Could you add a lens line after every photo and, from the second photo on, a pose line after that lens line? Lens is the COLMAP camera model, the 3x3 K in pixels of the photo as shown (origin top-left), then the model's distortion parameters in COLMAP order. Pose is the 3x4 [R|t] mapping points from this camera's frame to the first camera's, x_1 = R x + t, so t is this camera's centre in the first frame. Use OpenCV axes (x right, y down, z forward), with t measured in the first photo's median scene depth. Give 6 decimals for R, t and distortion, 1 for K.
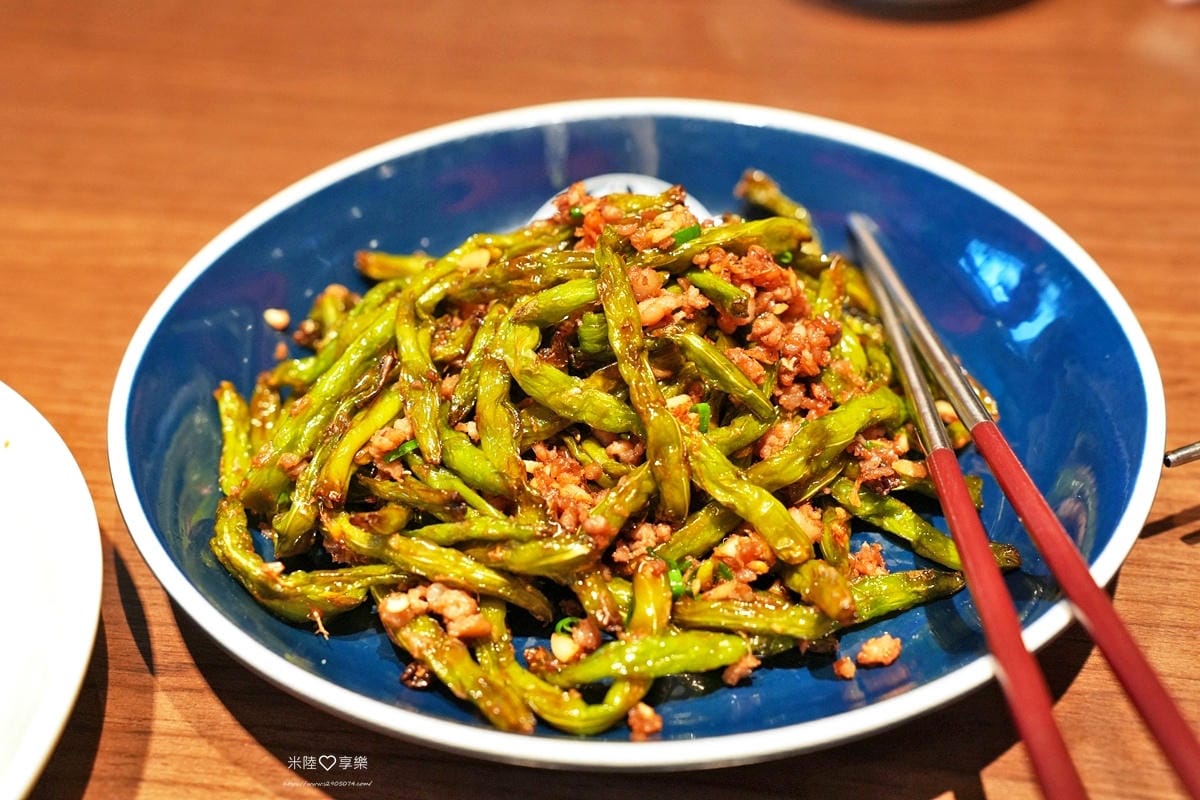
lens RADIAL K [[1646.9, 0, 600.8], [0, 1646.9, 401.6], [0, 0, 1]] dist [0.055126, 0.000000]
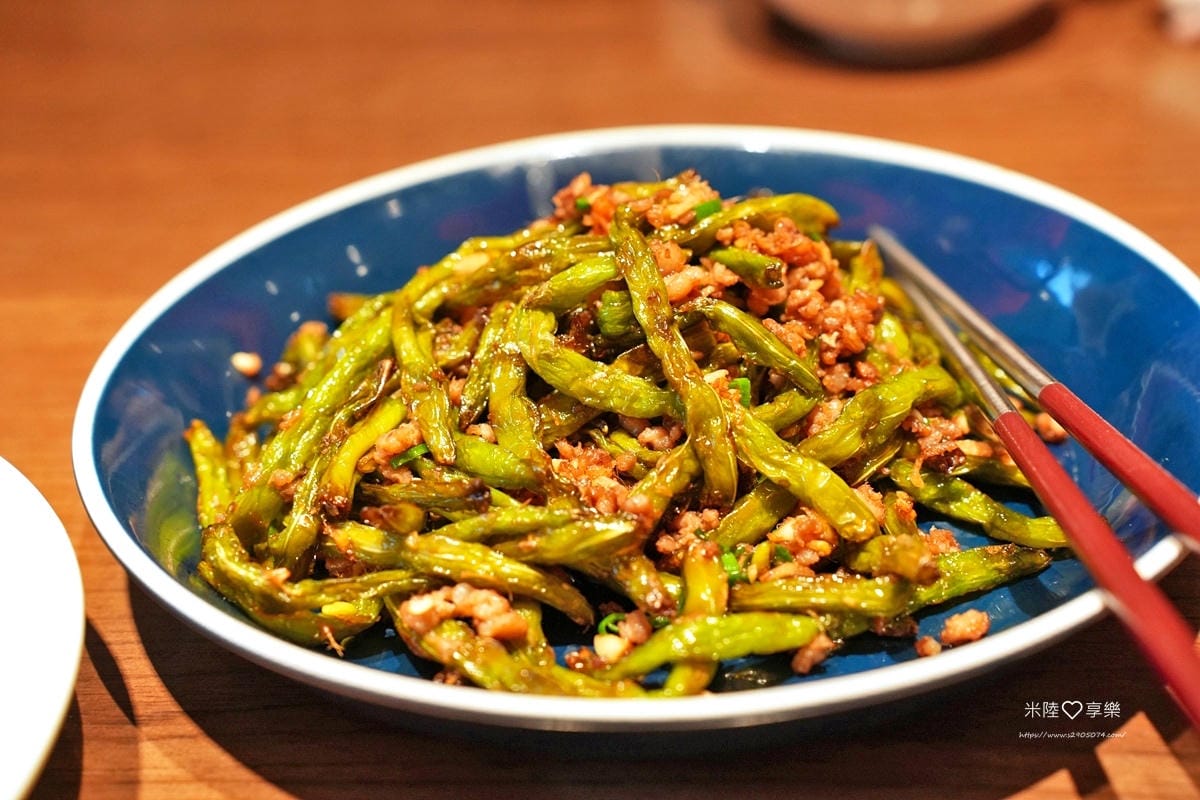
lens RADIAL K [[1921.0, 0, 597.9], [0, 1921.0, 398.7], [0, 0, 1]] dist [0.141177, 0.000000]
pose [[0.997346, -0.059298, 0.042244, -0.061822], [0.065219, 0.985544, -0.156365, 0.170749], [-0.032361, 0.158705, 0.986796, -0.038193]]
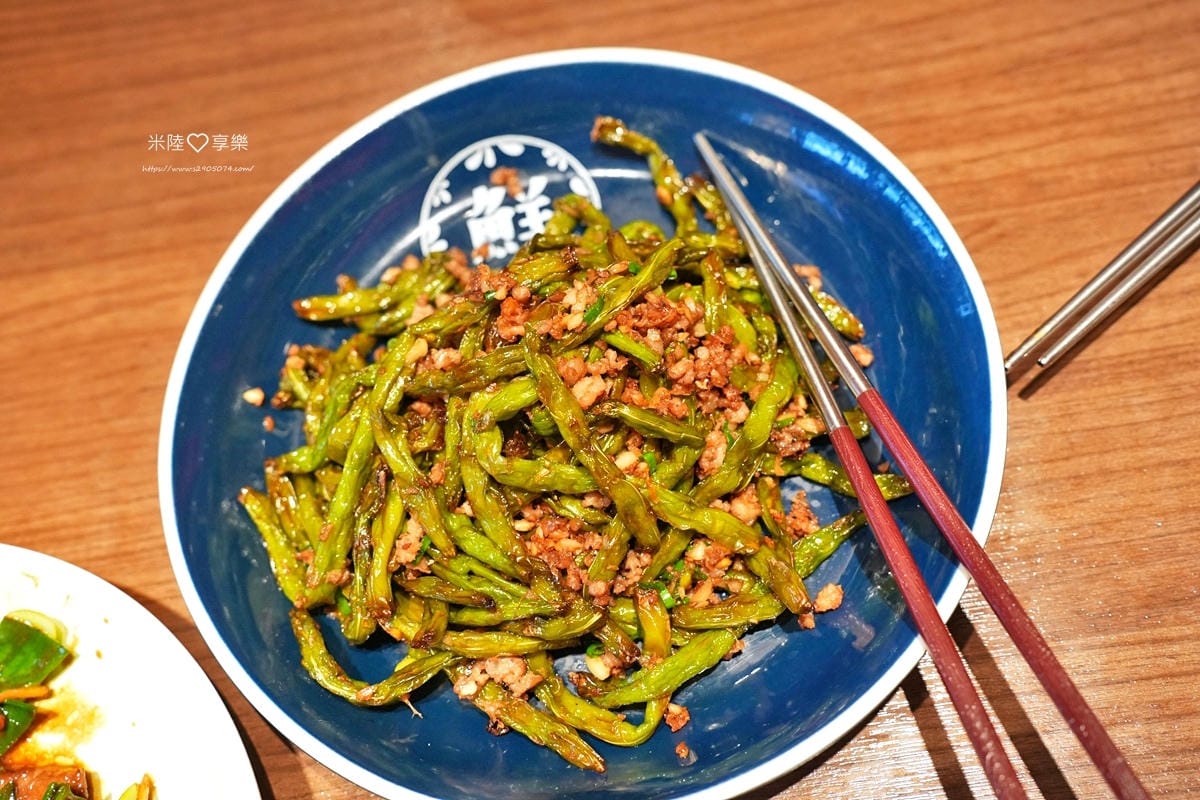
lens RADIAL K [[1413.5, 0, 599.4], [0, 1413.5, 398.9], [0, 0, 1]] dist [-0.012829, 0.000000]
pose [[0.954893, -0.295538, 0.028912, 0.009079], [0.257380, 0.872281, 0.415790, -0.476081], [-0.148101, -0.389593, 0.909001, 0.066490]]
